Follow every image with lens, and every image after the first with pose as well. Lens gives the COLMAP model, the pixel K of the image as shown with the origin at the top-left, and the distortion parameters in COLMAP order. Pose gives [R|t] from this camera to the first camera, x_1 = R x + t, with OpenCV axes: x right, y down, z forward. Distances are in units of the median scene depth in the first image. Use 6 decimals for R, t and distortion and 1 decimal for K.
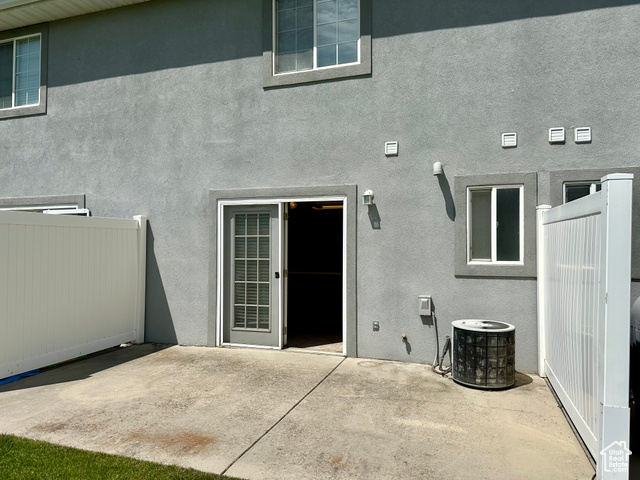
lens RADIAL K [[452.0, 0, 319.1], [0, 452.0, 241.5], [0, 0, 1]] dist [0.040398, -0.033782]
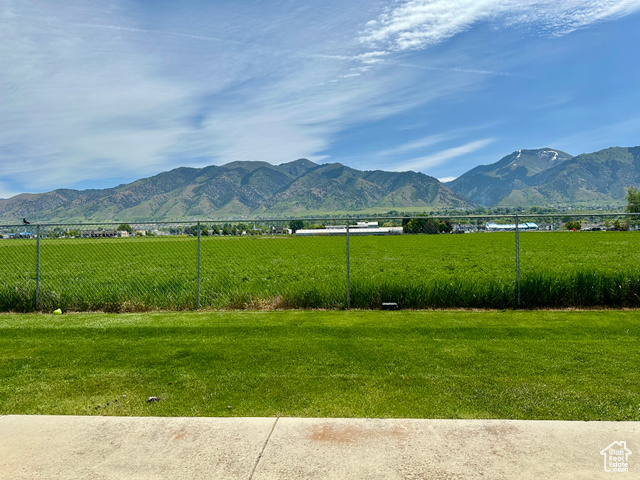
lens RADIAL K [[452.0, 0, 319.9], [0, 452.0, 241.3], [0, 0, 1]] dist [0.040398, -0.033782]
pose [[-0.967666, 0.013731, -0.251861, -0.014222], [0.018138, 0.999720, -0.015181, 0.038048], [0.251582, -0.019259, -0.967644, 1.934183]]
